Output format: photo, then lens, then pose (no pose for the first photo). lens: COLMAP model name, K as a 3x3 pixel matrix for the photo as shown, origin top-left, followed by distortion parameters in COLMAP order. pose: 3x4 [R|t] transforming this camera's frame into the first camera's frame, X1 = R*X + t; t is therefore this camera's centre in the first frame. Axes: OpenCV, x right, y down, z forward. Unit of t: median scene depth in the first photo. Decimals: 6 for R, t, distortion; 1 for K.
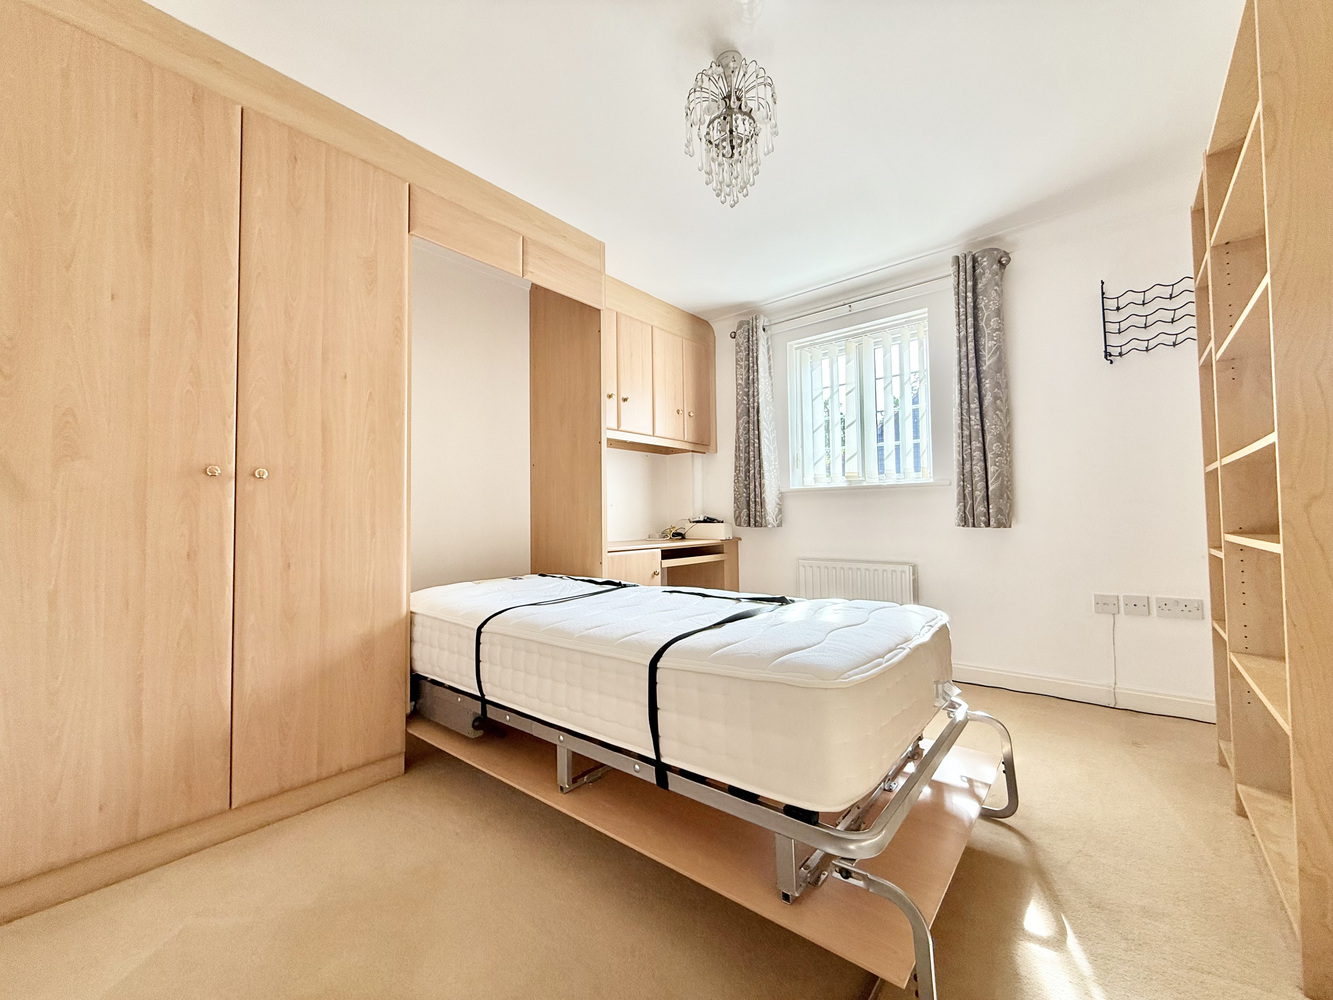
lens RADIAL K [[532.0, 0, 661.4], [0, 532.0, 498.9], [0, 0, 1]] dist [0.000448, 0.000075]
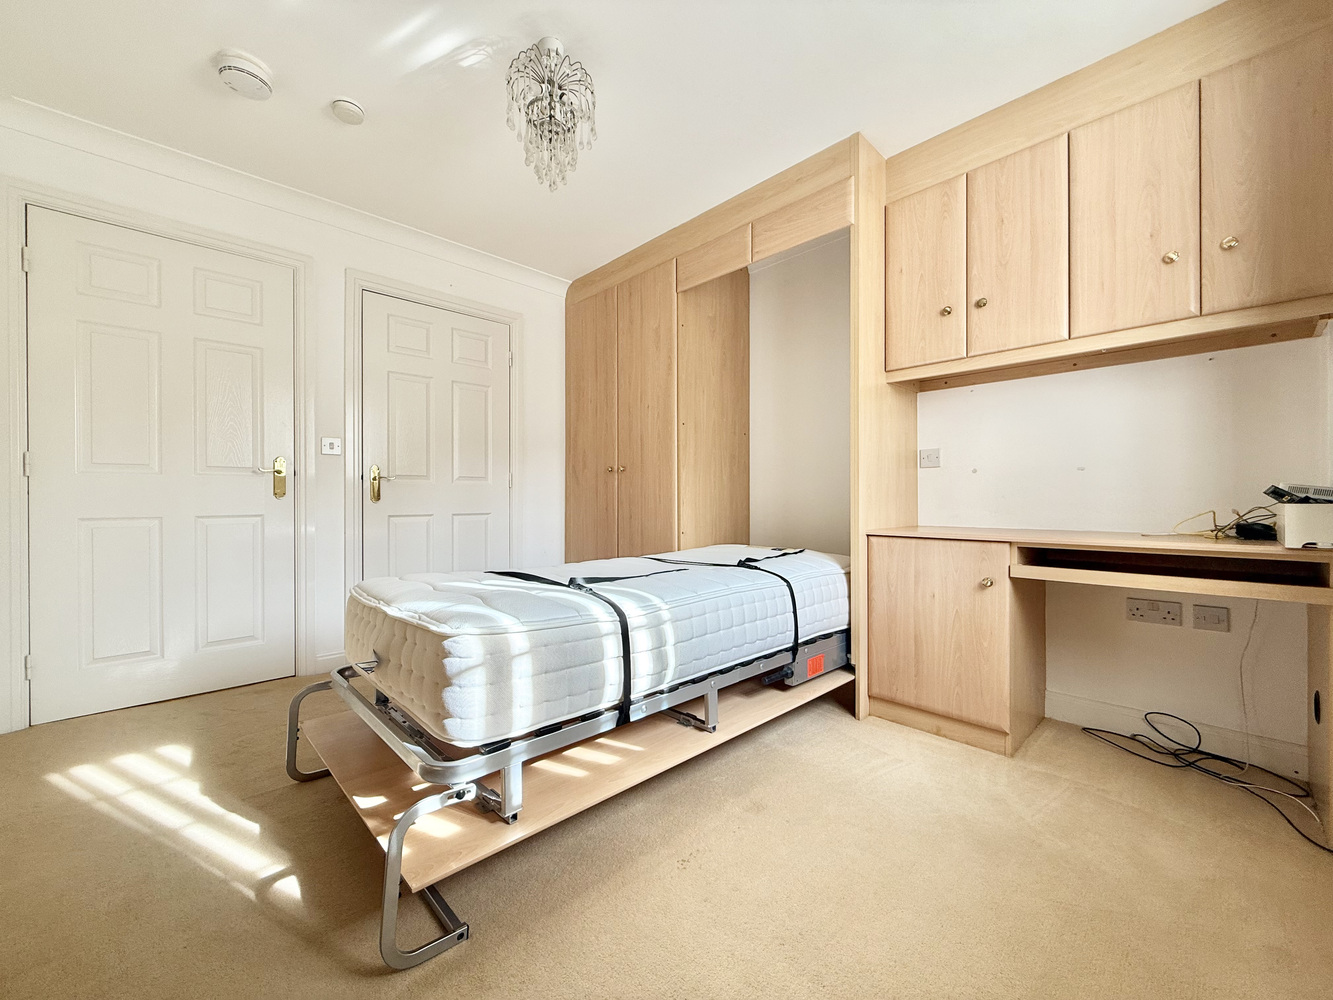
lens RADIAL K [[532.0, 0, 661.4], [0, 532.0, 498.9], [0, 0, 1]] dist [0.000448, 0.000075]
pose [[-0.102576, 0.014777, -0.994615, 1.082287], [0.037697, 0.999229, 0.010958, 0.042379], [0.994011, -0.036370, -0.103054, 1.219881]]
